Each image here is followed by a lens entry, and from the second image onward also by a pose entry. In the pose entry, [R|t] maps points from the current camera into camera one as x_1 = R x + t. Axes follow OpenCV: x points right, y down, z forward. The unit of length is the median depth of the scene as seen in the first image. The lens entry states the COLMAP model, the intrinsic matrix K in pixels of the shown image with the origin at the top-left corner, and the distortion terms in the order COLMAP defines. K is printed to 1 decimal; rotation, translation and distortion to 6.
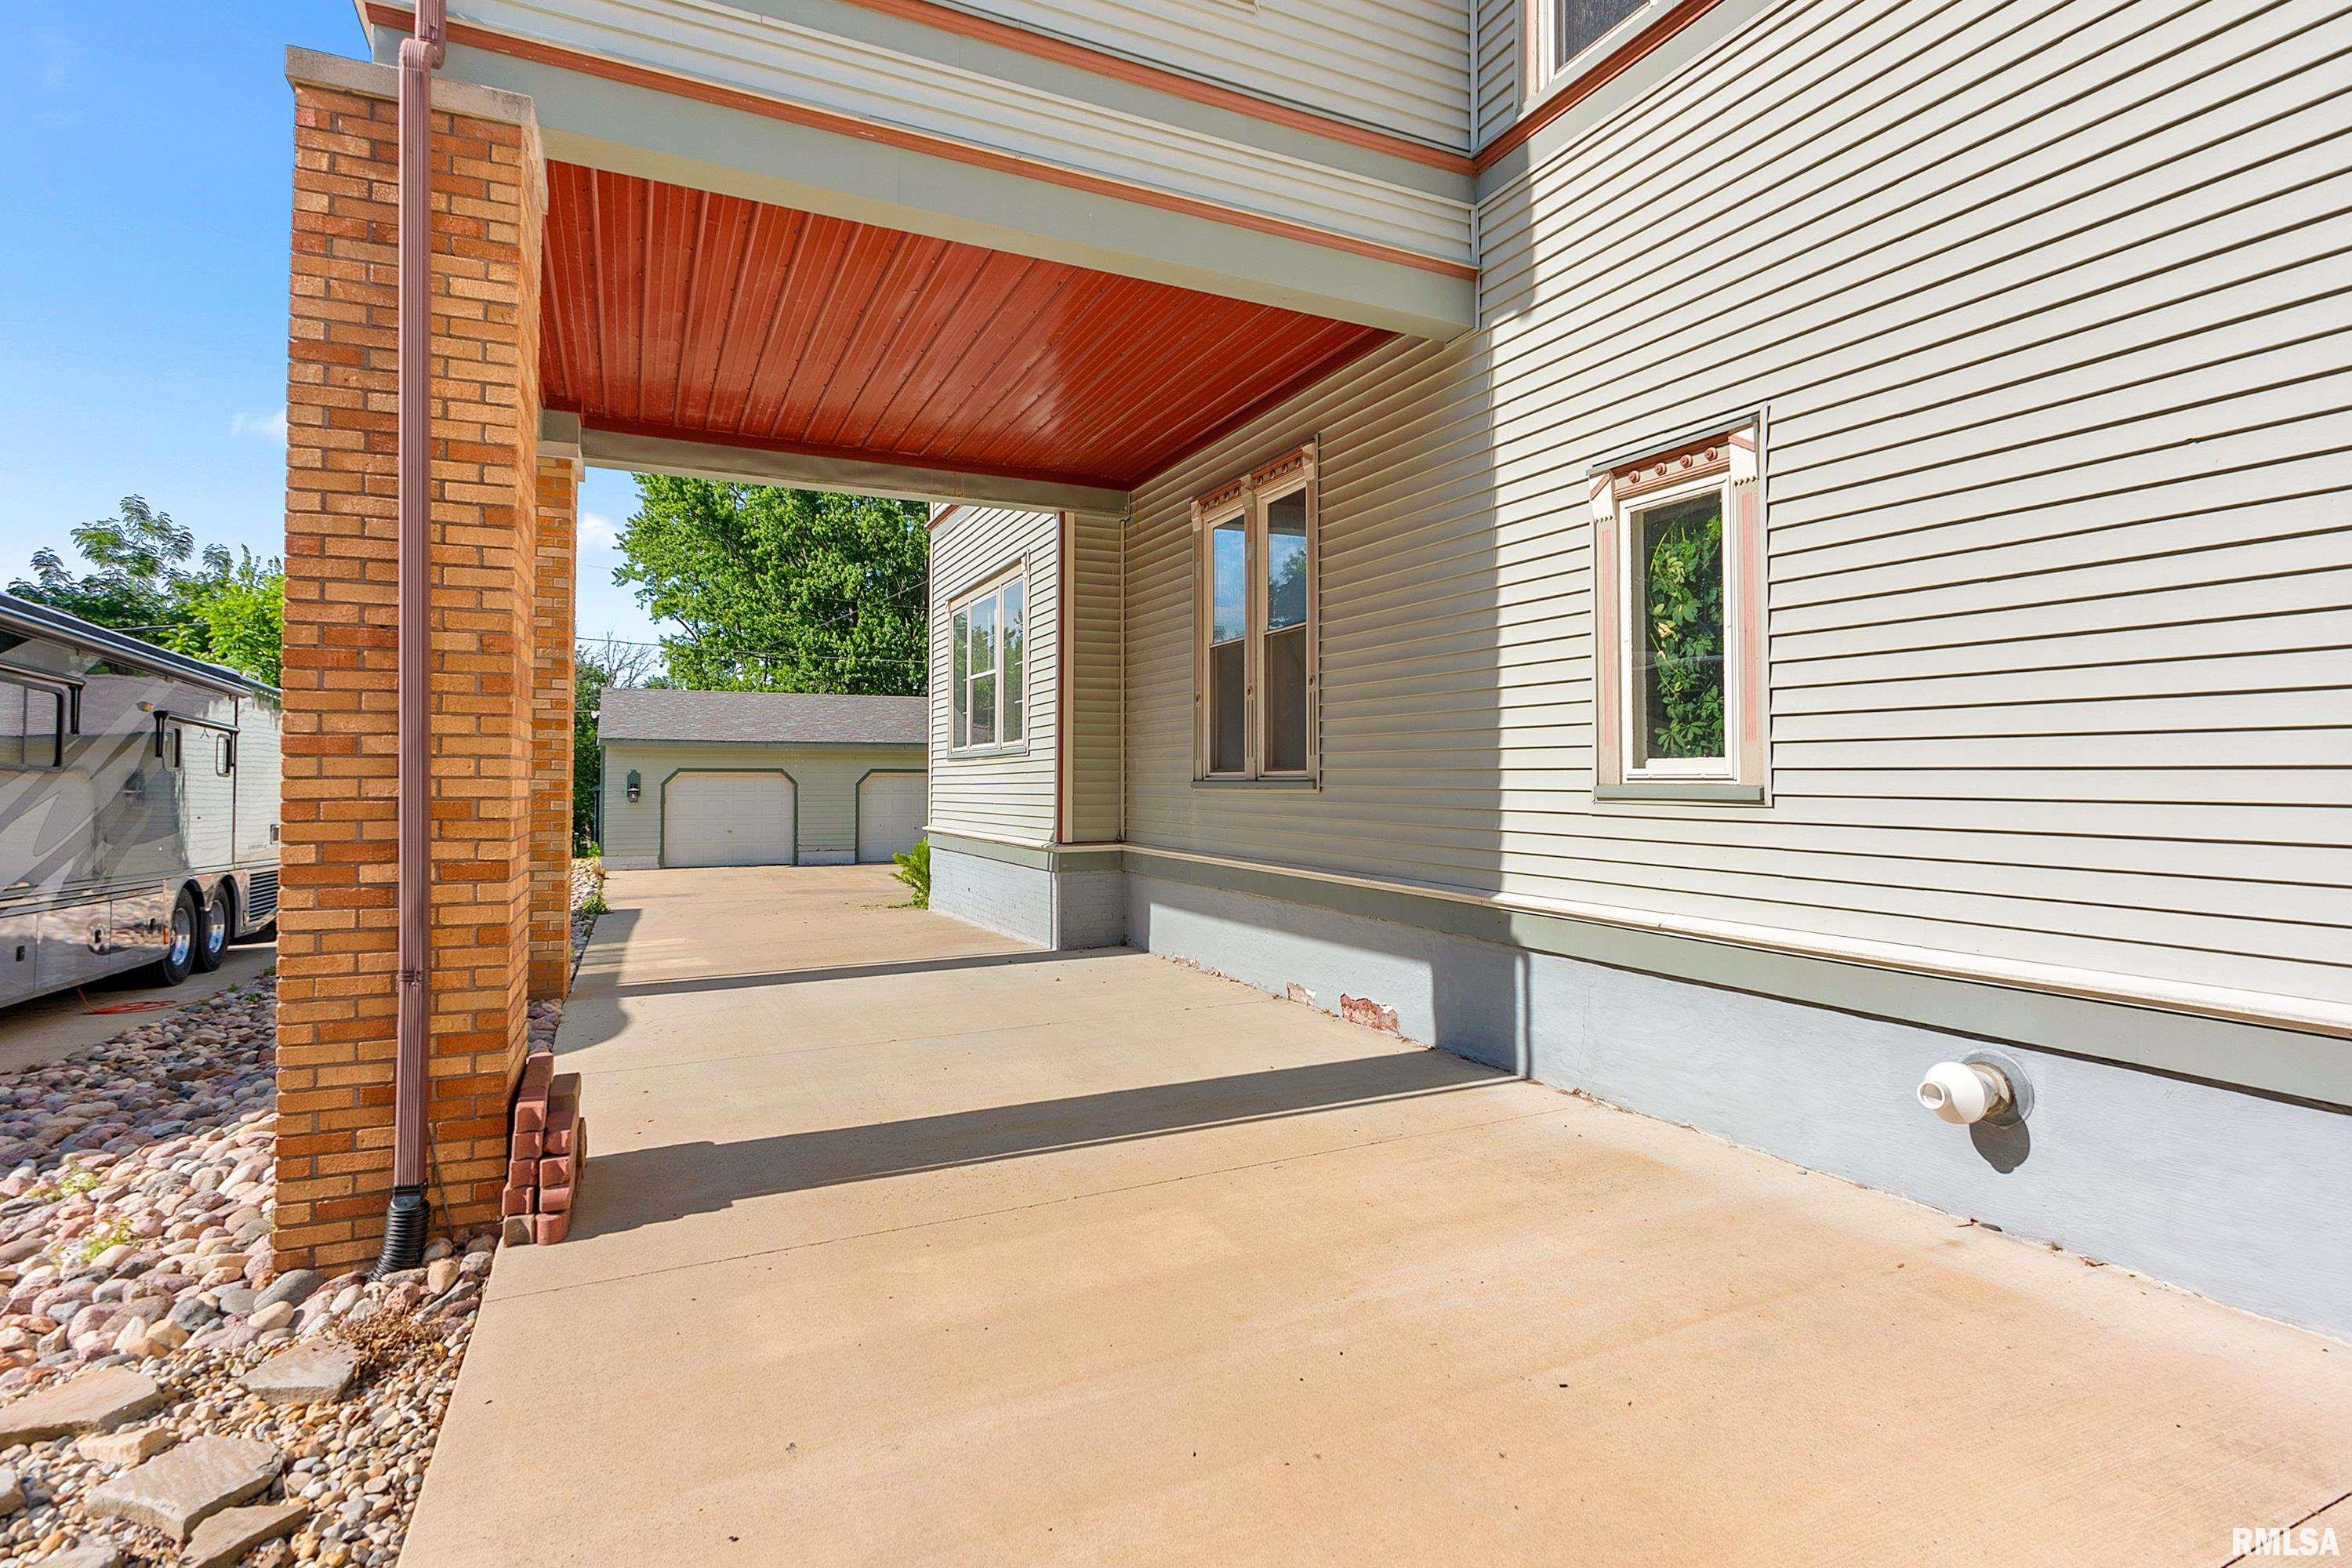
lens RADIAL K [[1178.5, 0, 1187.0], [0, 1178.5, 797.4], [0, 0, 1]] dist [-0.004161, 0.000036]
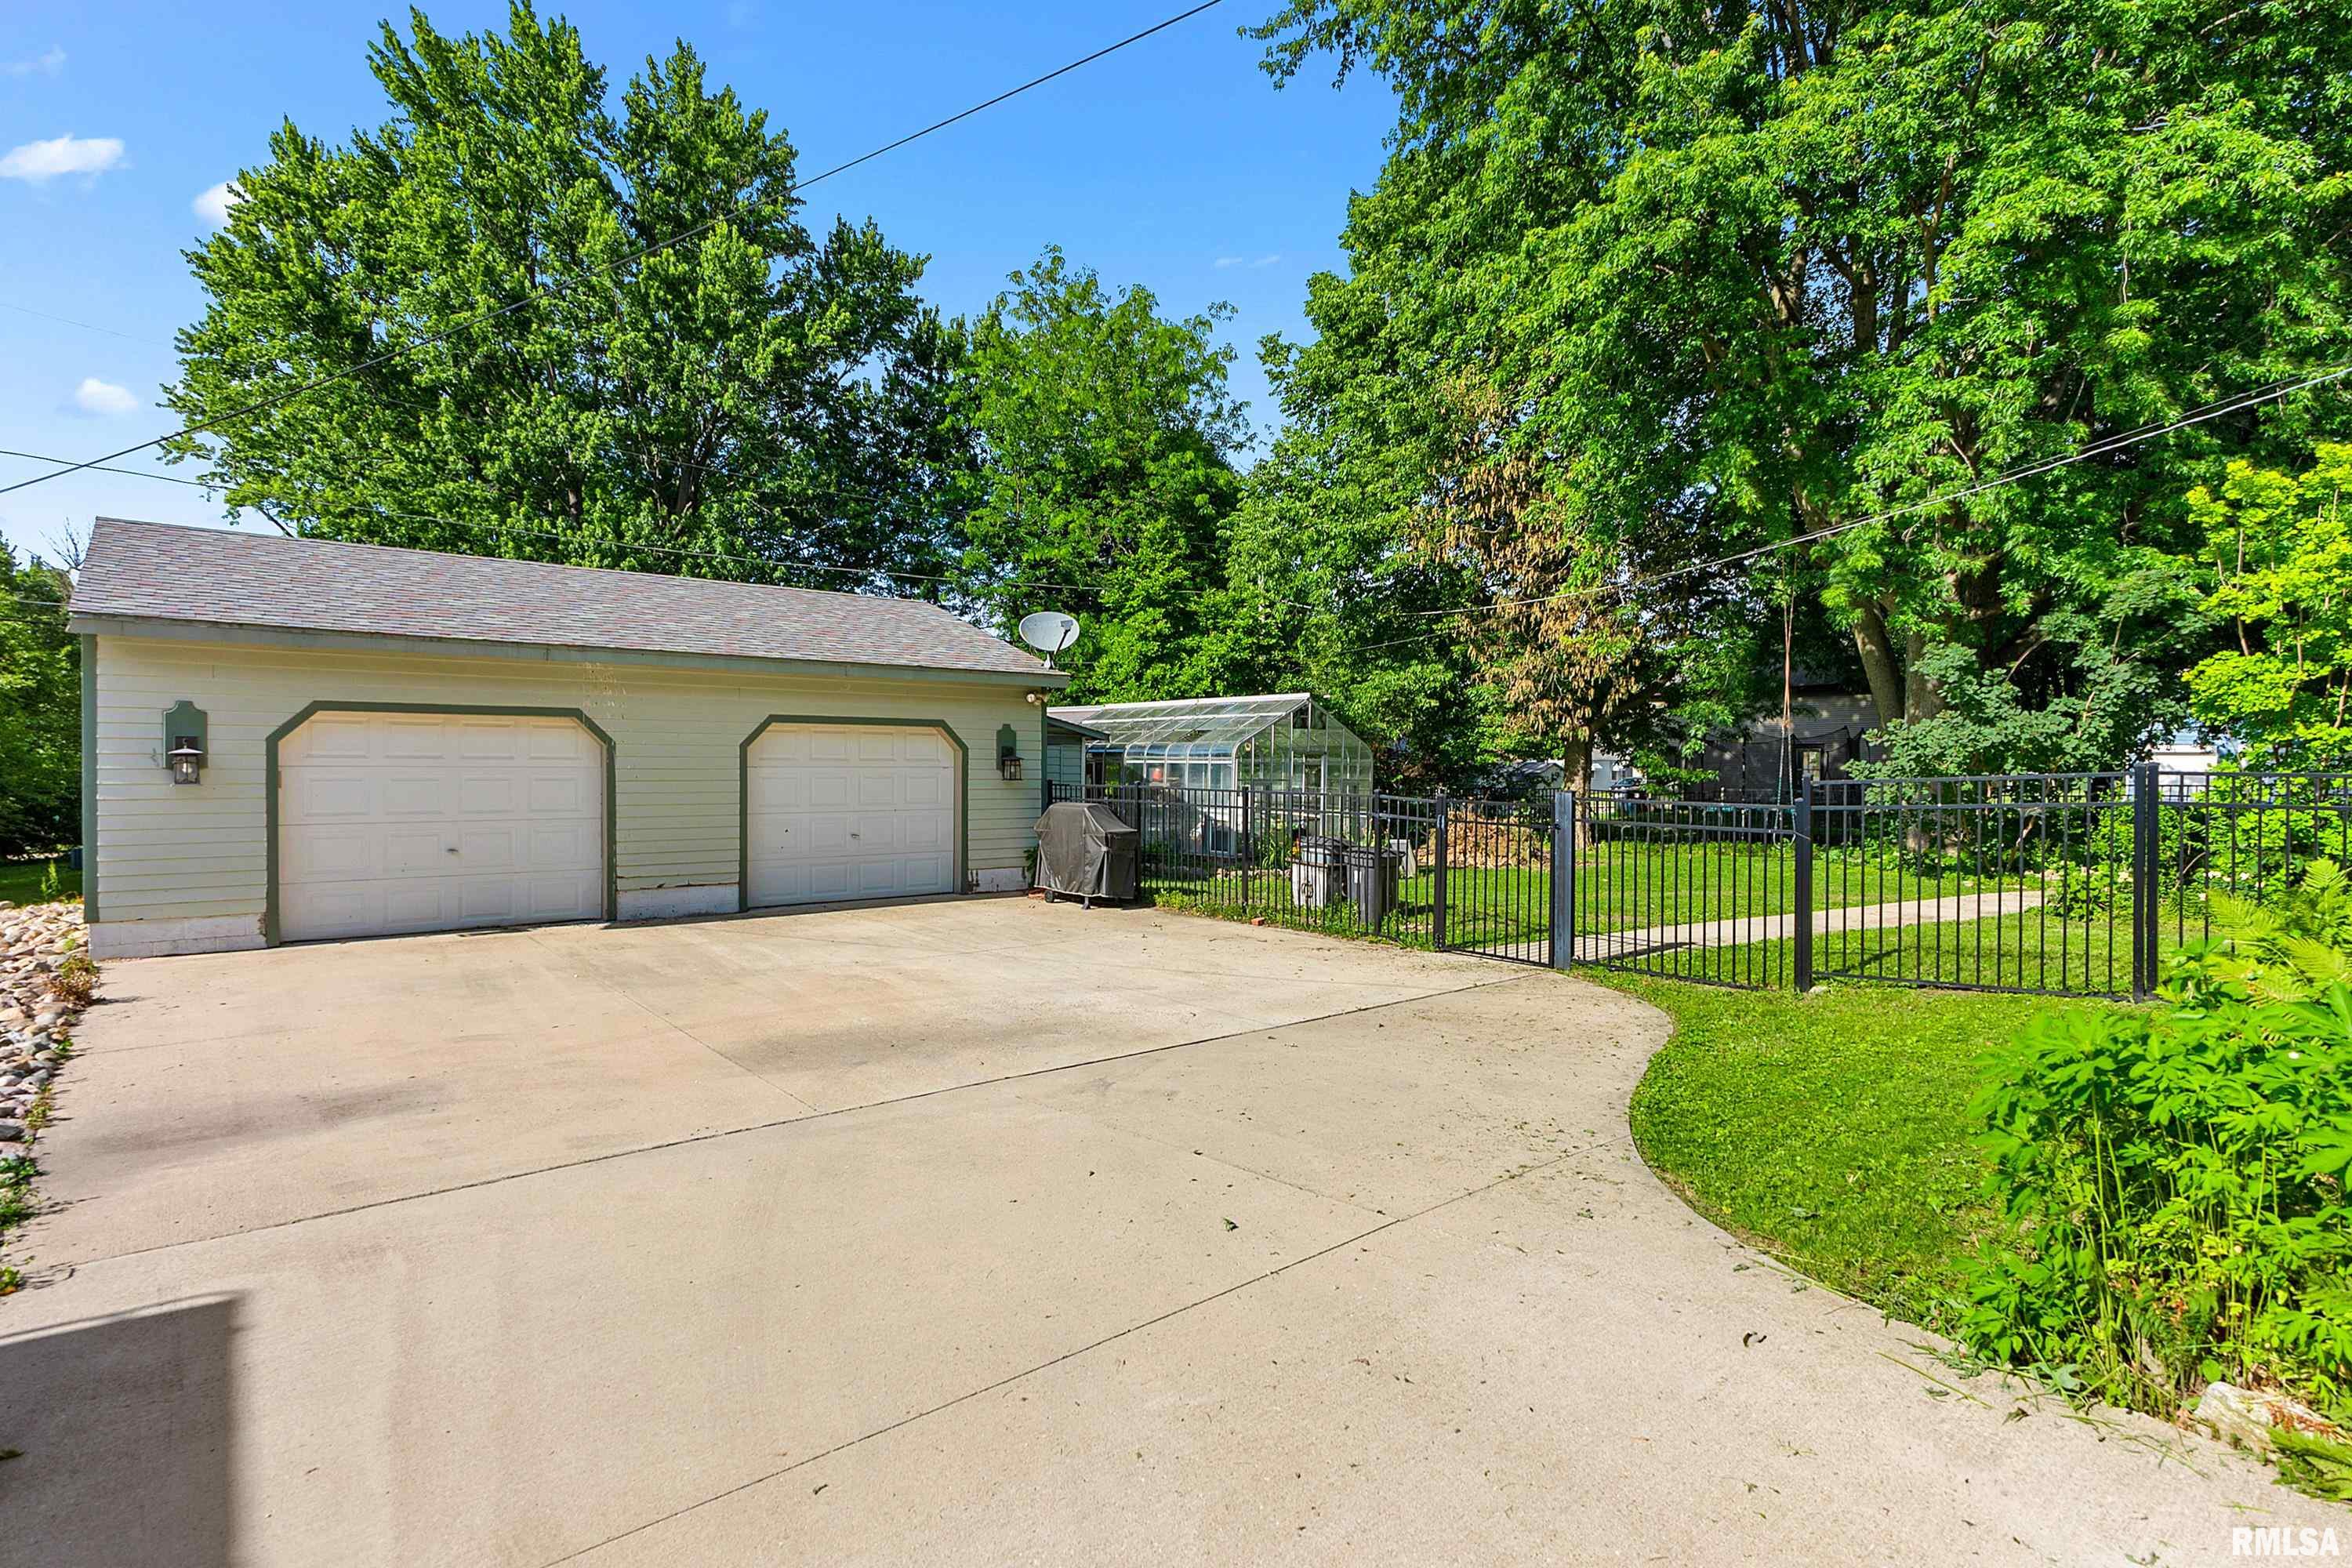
lens RADIAL K [[1178.5, 0, 1187.0], [0, 1178.5, 797.4], [0, 0, 1]] dist [-0.004161, 0.000036]
pose [[0.967042, -0.008435, 0.254476, -0.230920], [0.003154, 0.999771, 0.021153, 0.001284], [-0.254597, -0.019653, 0.966848, 0.500889]]
